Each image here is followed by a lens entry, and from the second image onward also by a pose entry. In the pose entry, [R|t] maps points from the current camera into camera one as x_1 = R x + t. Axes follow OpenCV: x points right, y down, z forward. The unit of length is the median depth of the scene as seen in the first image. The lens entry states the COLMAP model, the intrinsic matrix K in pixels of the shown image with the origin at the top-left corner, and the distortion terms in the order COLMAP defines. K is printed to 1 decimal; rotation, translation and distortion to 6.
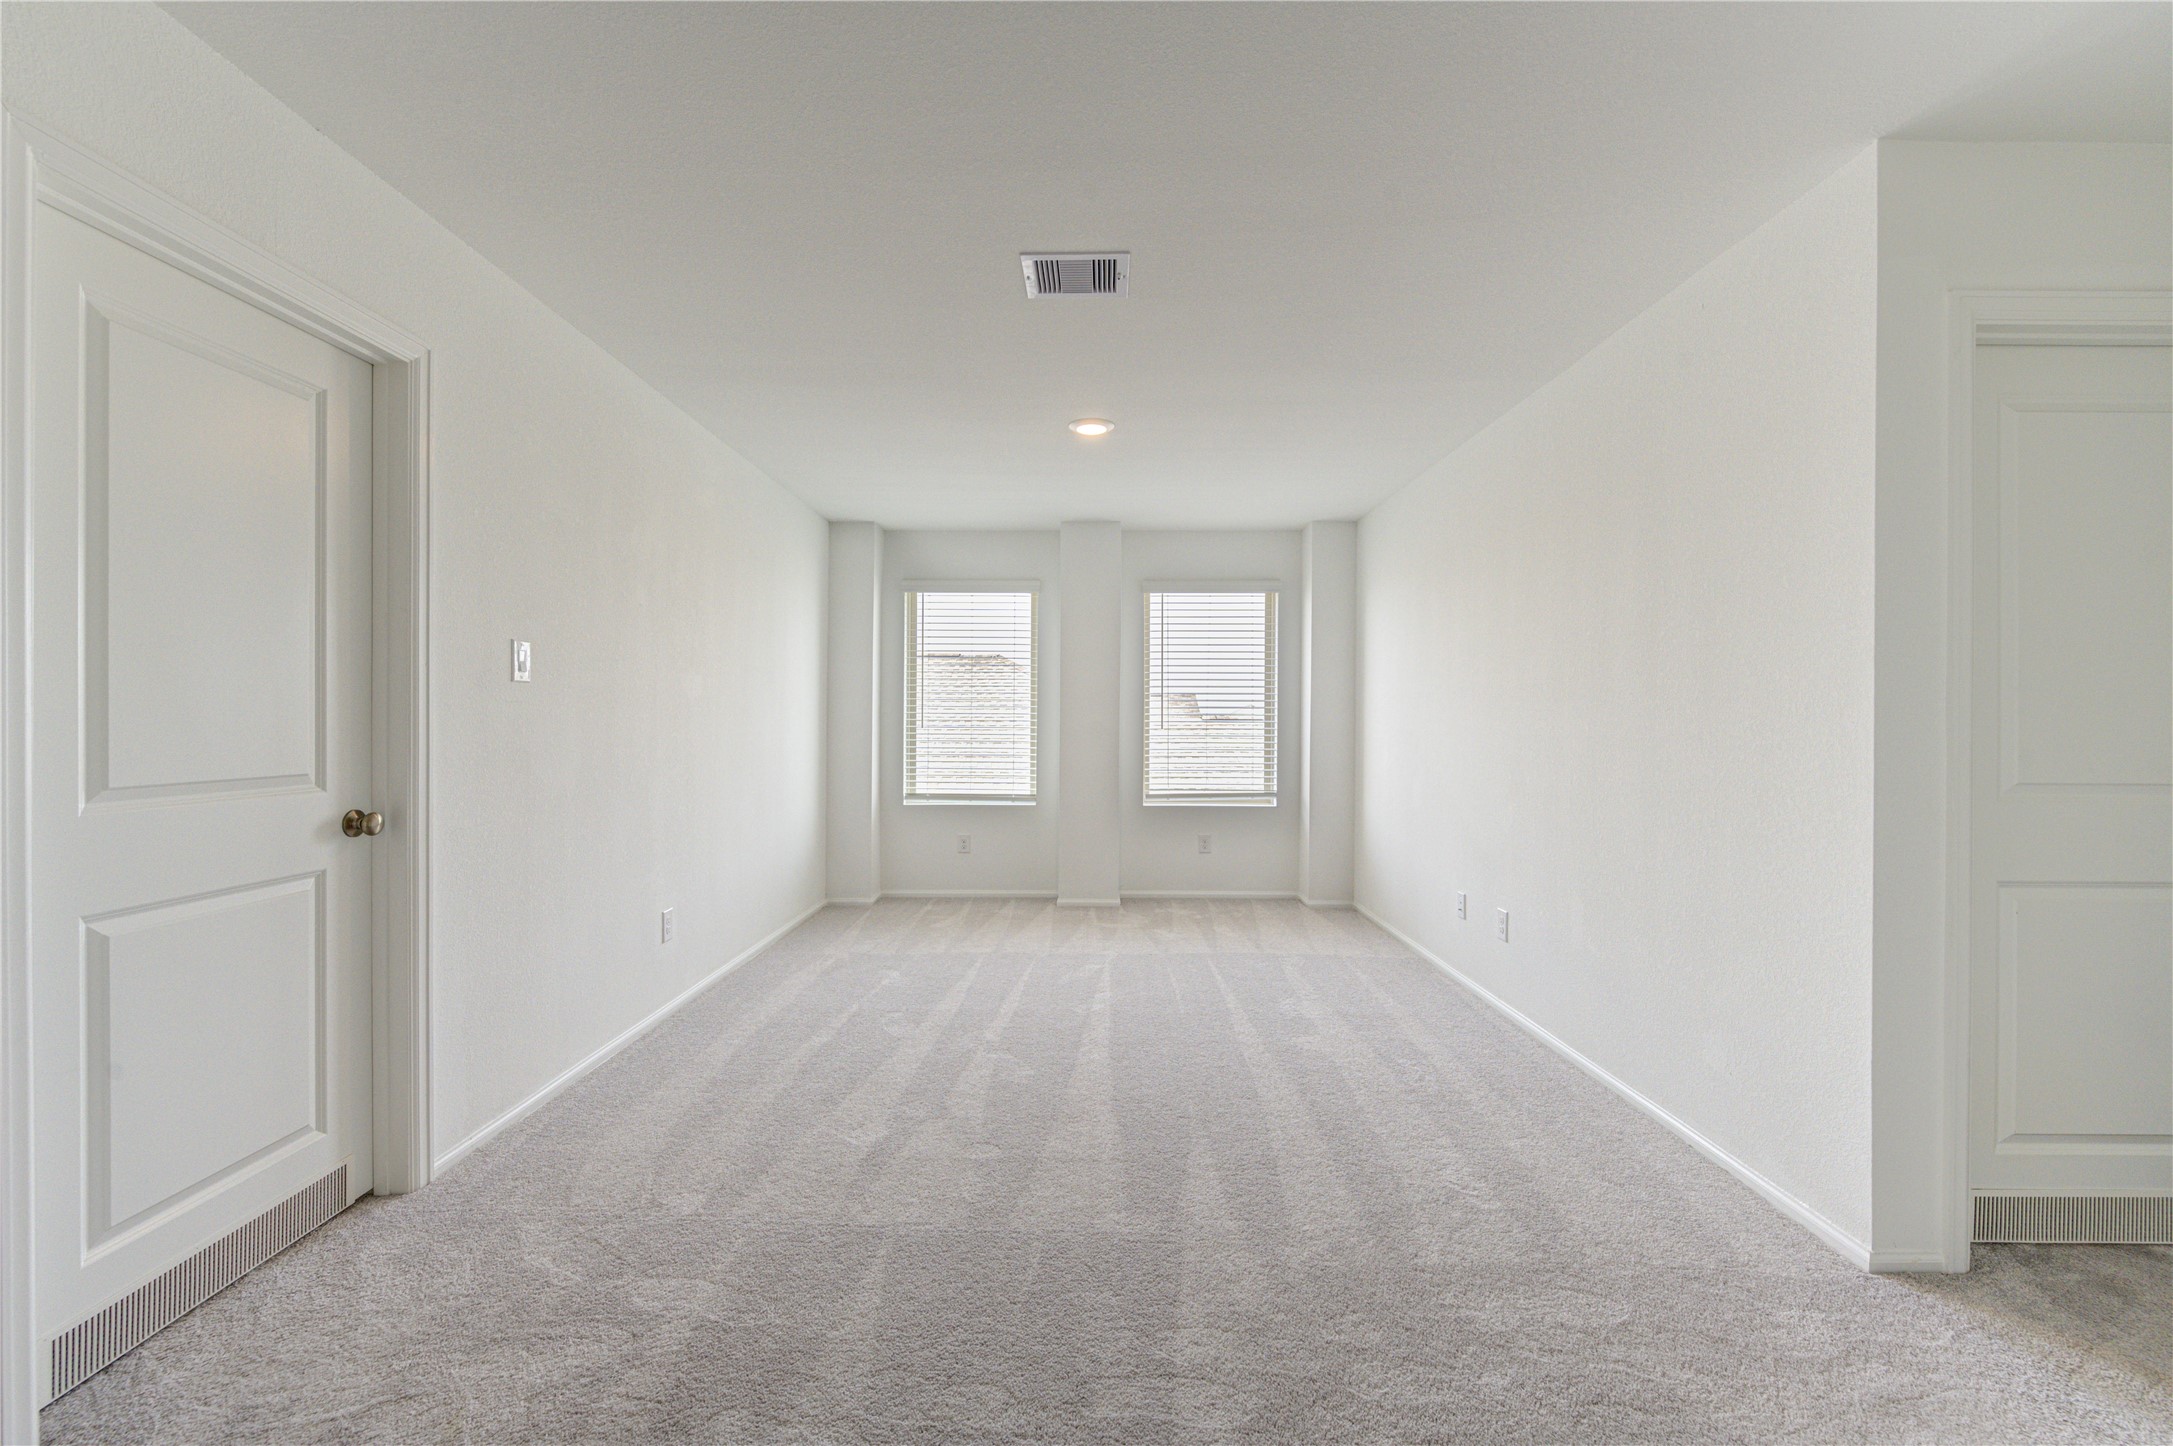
lens RADIAL K [[850.7, 0, 1142.8], [0, 850.7, 721.0], [0, 0, 1]] dist [0.004863, -0.000454]
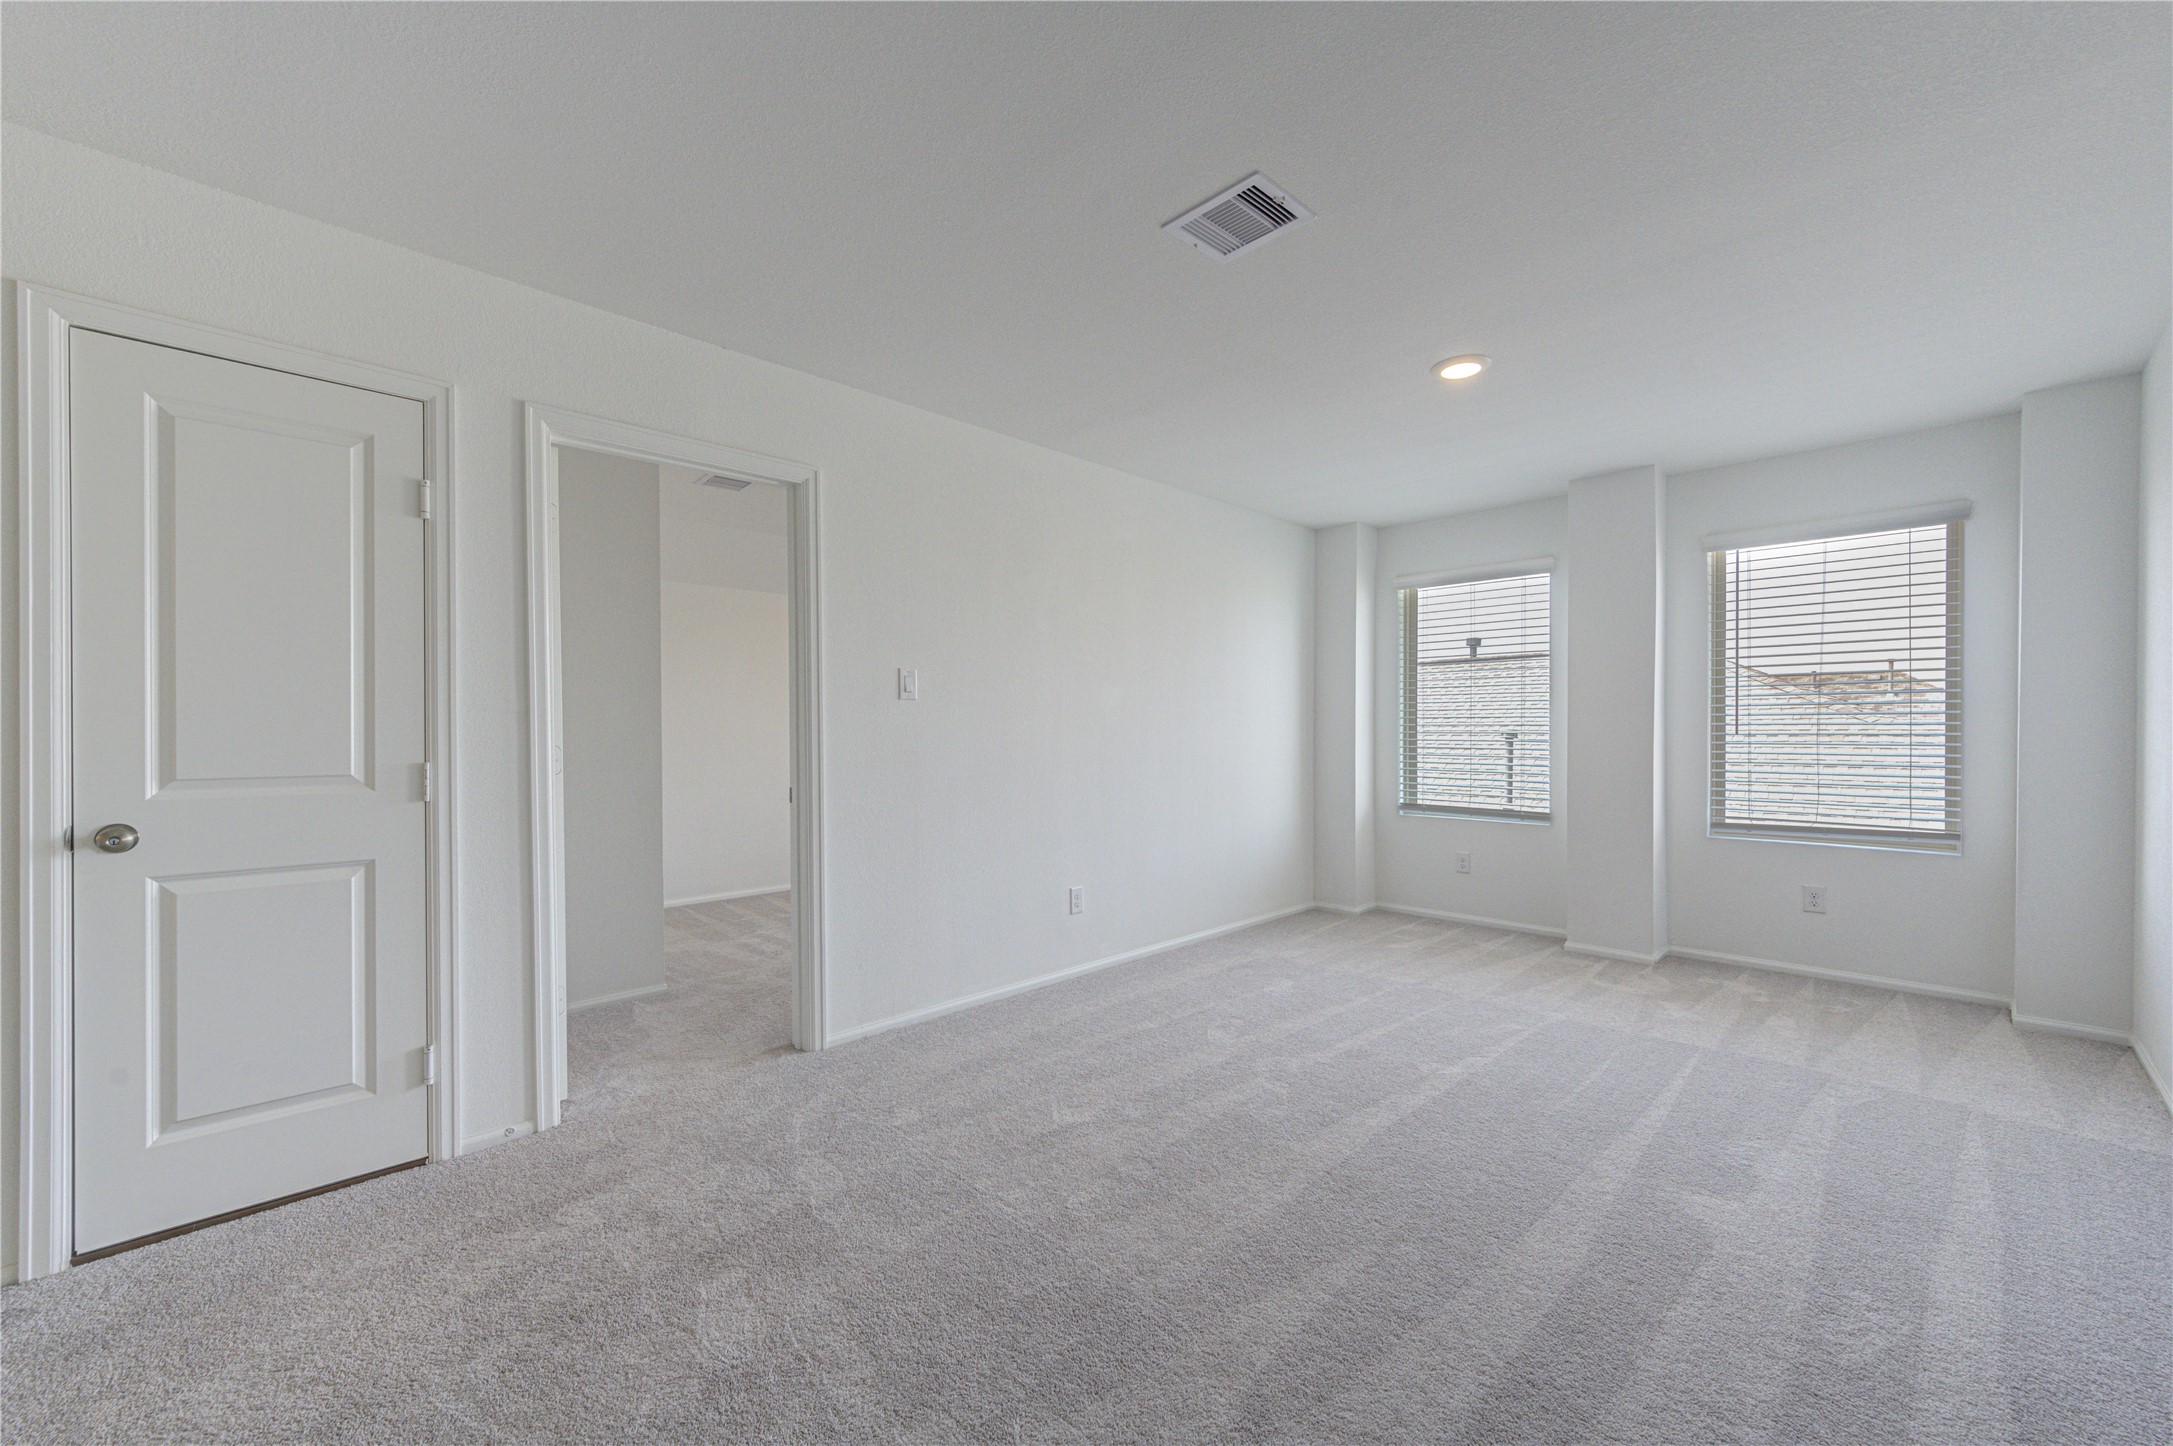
lens RADIAL K [[850.7, 0, 1088.6], [0, 850.7, 732.1], [0, 0, 1]] dist [0.004863, -0.000454]
pose [[0.710372, -0.003733, -0.703816, 0.258907], [0.007506, 0.999969, 0.002272, 0.002967], [0.703786, -0.006897, 0.710379, 0.155157]]
